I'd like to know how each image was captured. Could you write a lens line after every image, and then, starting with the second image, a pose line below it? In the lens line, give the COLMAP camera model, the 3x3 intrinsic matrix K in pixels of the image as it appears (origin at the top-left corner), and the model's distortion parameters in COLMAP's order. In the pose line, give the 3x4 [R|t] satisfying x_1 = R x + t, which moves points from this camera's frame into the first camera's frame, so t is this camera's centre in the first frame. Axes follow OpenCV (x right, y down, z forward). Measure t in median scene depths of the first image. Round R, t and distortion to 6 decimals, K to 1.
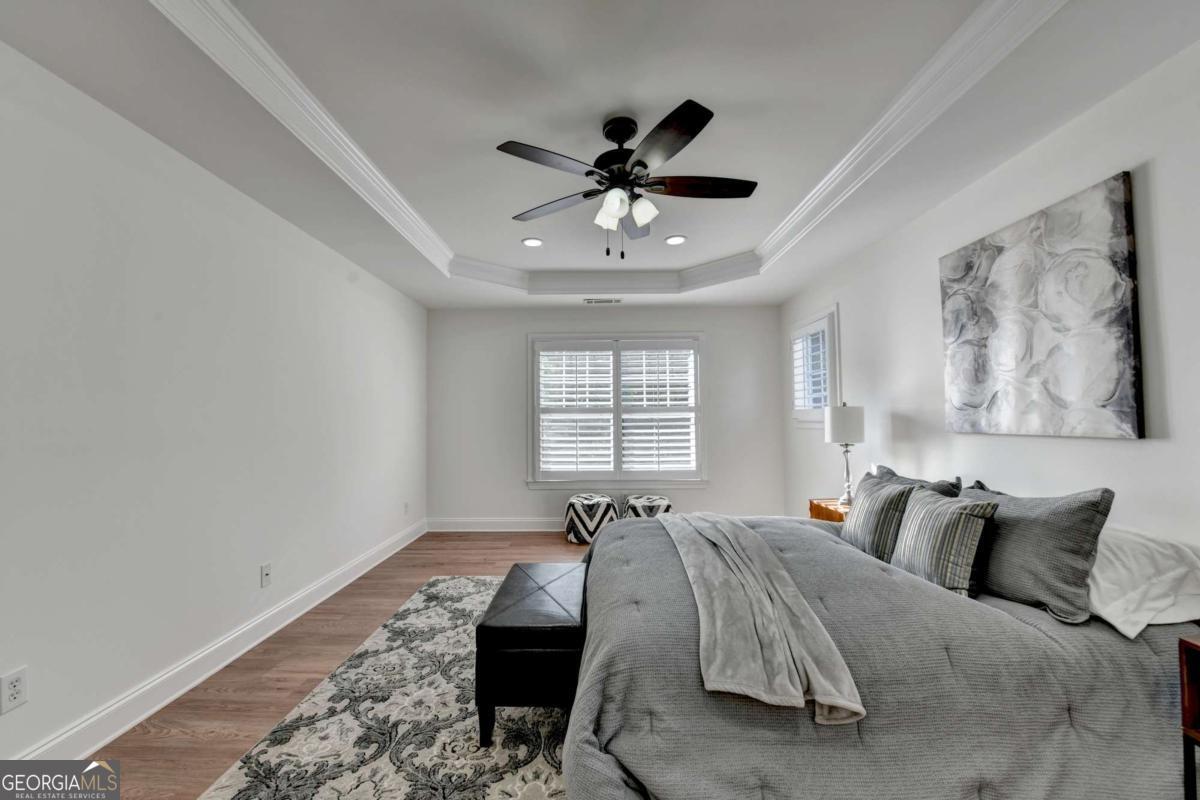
lens RADIAL K [[485.8, 0, 591.4], [0, 485.8, 400.9], [0, 0, 1]] dist [-0.012870, -0.000322]
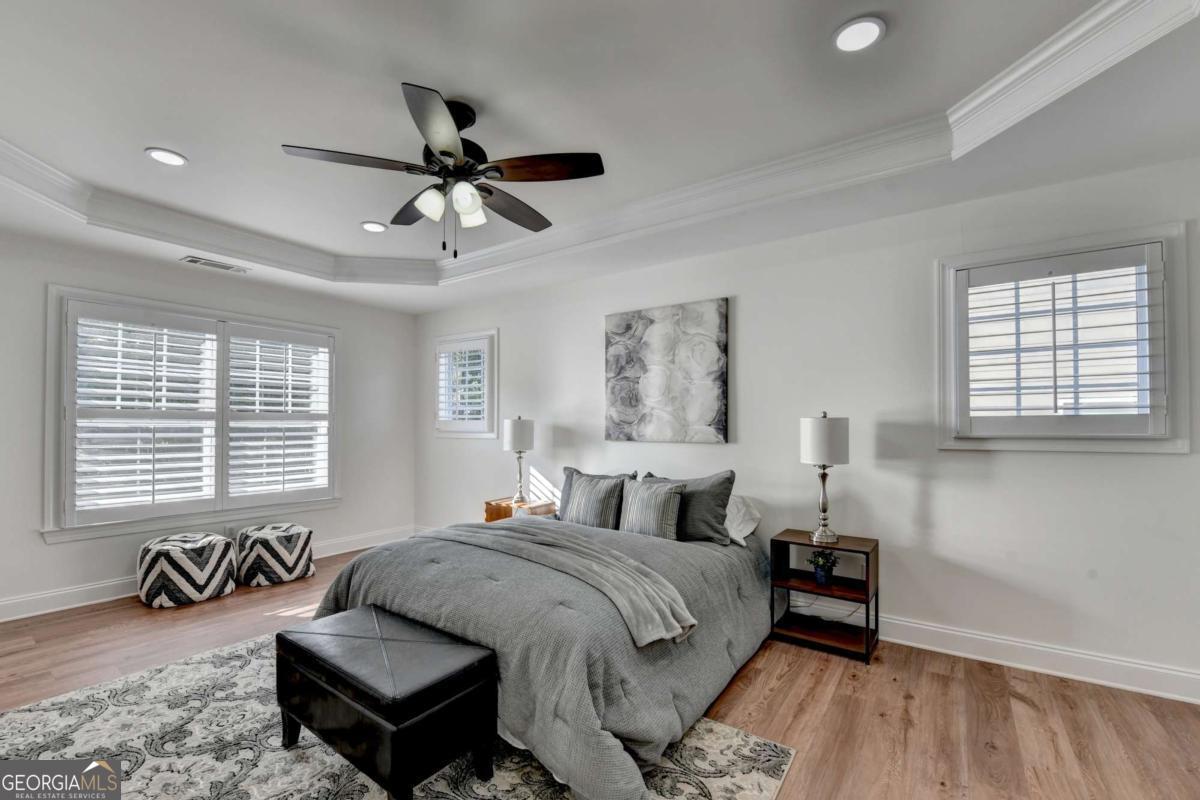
lens RADIAL K [[498.5, 0, 596.7], [0, 498.5, 424.1], [0, 0, 1]] dist [-0.000295, -0.006681]
pose [[0.568481, 0.011839, 0.822611, -0.493438], [-0.038192, 0.999198, 0.012014, 0.001000], [-0.821810, -0.038247, 0.568477, 0.201042]]
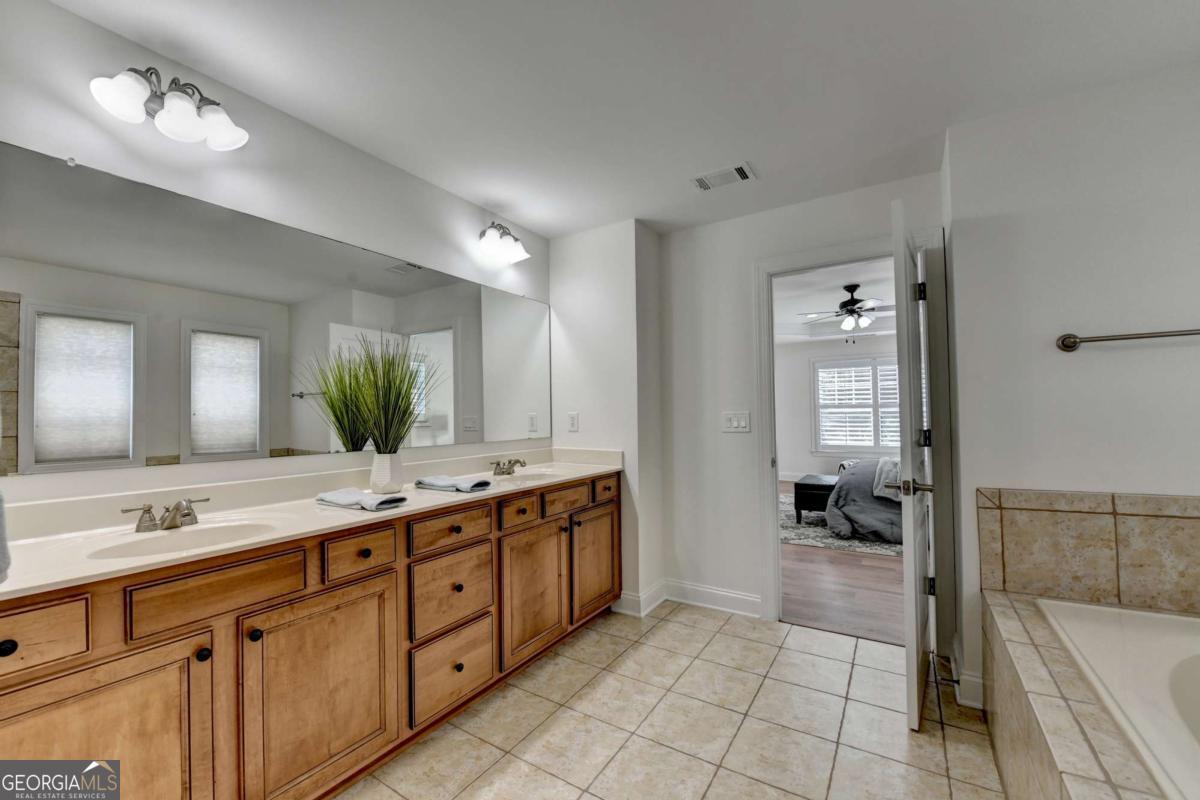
lens RADIAL K [[476.8, 0, 597.2], [0, 476.8, 406.8], [0, 0, 1]] dist [0.000299, -0.000049]
pose [[0.852262, -0.013415, -0.522943, 0.179700], [0.025938, 0.999525, 0.016633, -0.049541], [0.522472, -0.027740, 0.852205, -1.415370]]
